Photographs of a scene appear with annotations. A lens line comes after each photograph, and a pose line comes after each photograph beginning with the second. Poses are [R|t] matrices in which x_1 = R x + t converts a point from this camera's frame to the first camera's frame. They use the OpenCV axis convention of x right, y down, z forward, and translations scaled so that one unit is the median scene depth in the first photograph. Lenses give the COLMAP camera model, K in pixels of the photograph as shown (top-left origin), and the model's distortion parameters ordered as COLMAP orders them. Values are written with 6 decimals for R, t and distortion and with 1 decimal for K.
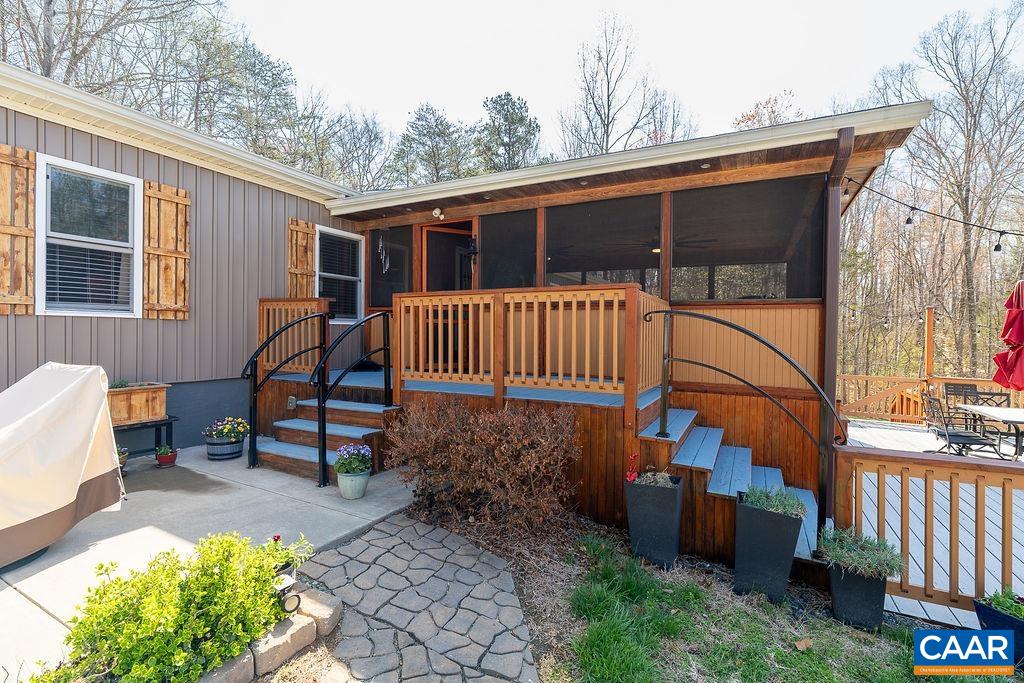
lens RADIAL K [[462.0, 0, 512.9], [0, 462.0, 333.5], [0, 0, 1]] dist [-0.001192, 0.000090]
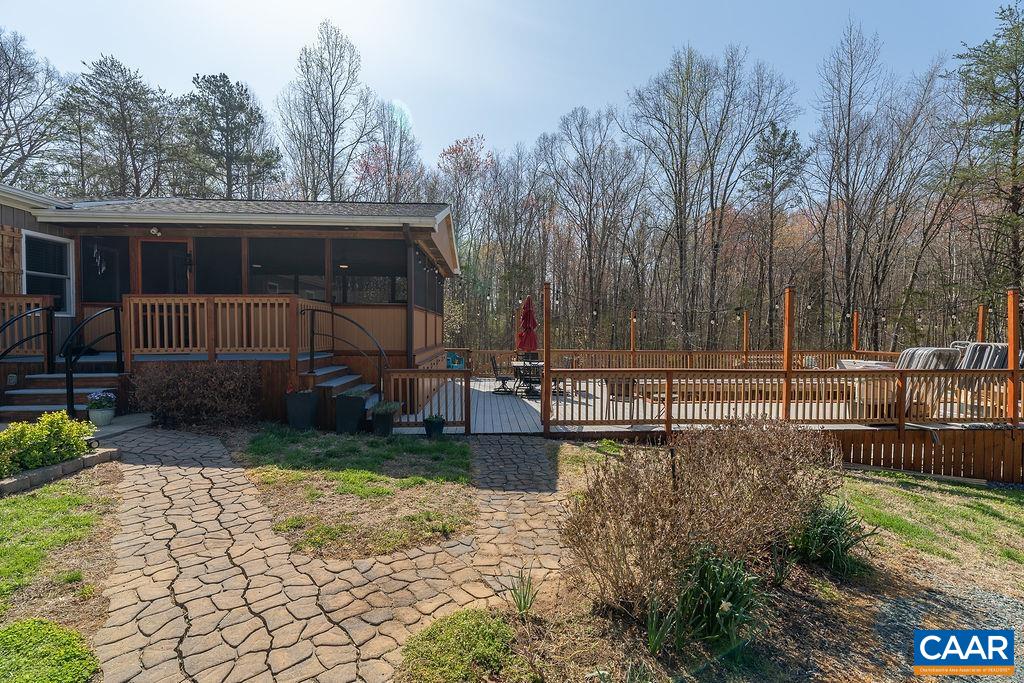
lens RADIAL K [[462.0, 0, 509.8], [0, 462.0, 337.1], [0, 0, 1]] dist [-0.001192, 0.000090]
pose [[0.862652, -0.017767, 0.505486, 0.047204], [0.009500, 0.999776, 0.018928, 0.029241], [-0.505709, -0.011526, 0.862627, -0.805212]]
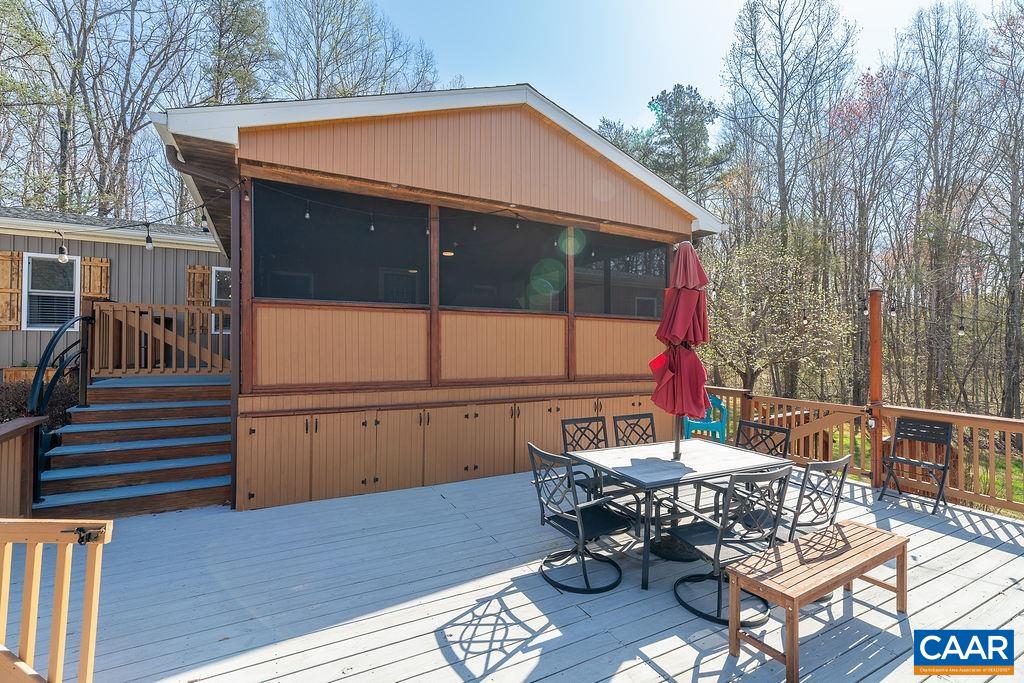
lens RADIAL K [[462.0, 0, 513.5], [0, 462.0, 336.8], [0, 0, 1]] dist [-0.001192, 0.000090]
pose [[0.824677, -0.013885, -0.565434, 1.597540], [-0.000258, 0.999689, -0.024925, 0.033507], [0.565604, 0.020701, 0.824417, 0.437258]]
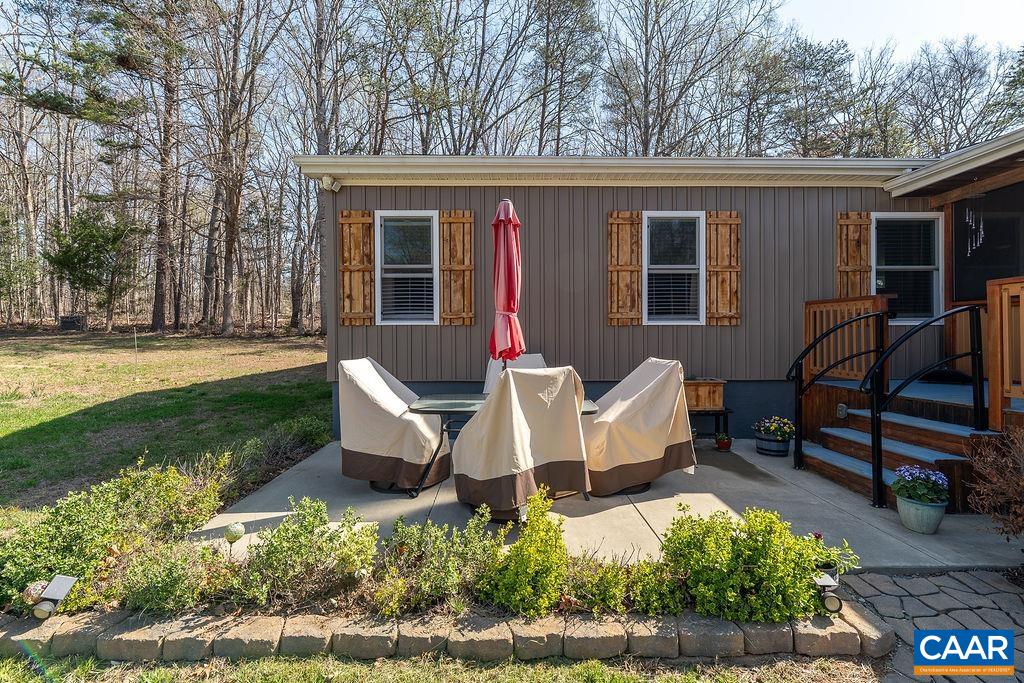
lens RADIAL K [[462.0, 0, 513.2], [0, 462.0, 344.2], [0, 0, 1]] dist [-0.001192, 0.000090]
pose [[0.477804, 0.002955, -0.878462, 0.028999], [0.007238, 0.999947, 0.007301, 0.005339], [0.878437, -0.009846, 0.477757, -0.033727]]
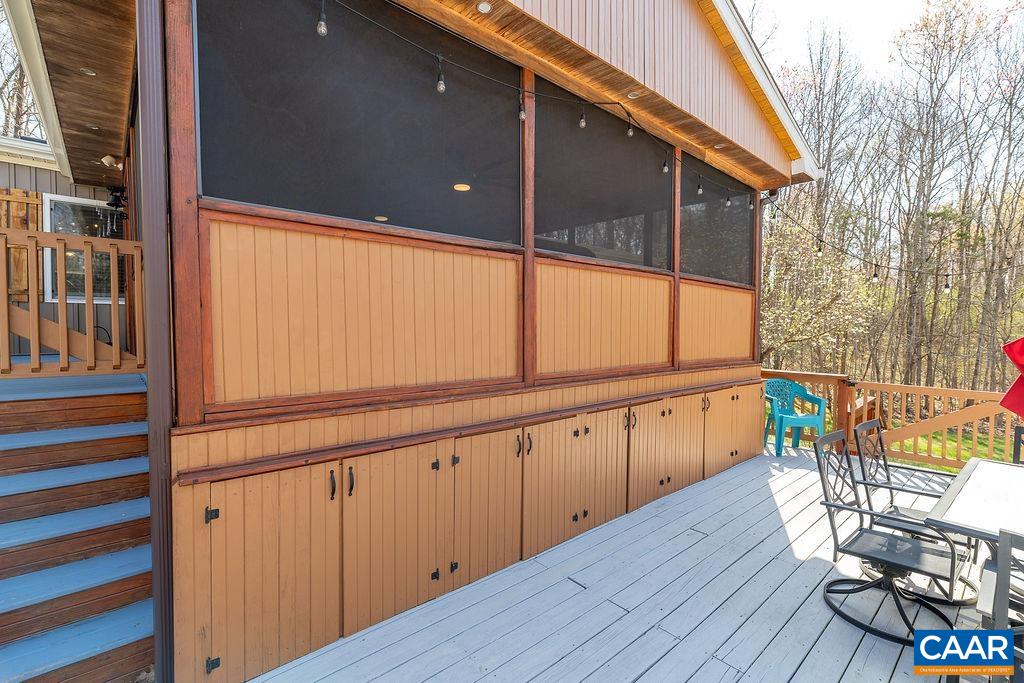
lens RADIAL K [[462.0, 0, 518.3], [0, 462.0, 336.5], [0, 0, 1]] dist [-0.001192, 0.000090]
pose [[0.933612, 0.006141, -0.358232, 1.039447], [0.000306, 0.999839, 0.017938, 0.042754], [0.358284, -0.016857, 0.933460, 0.633109]]
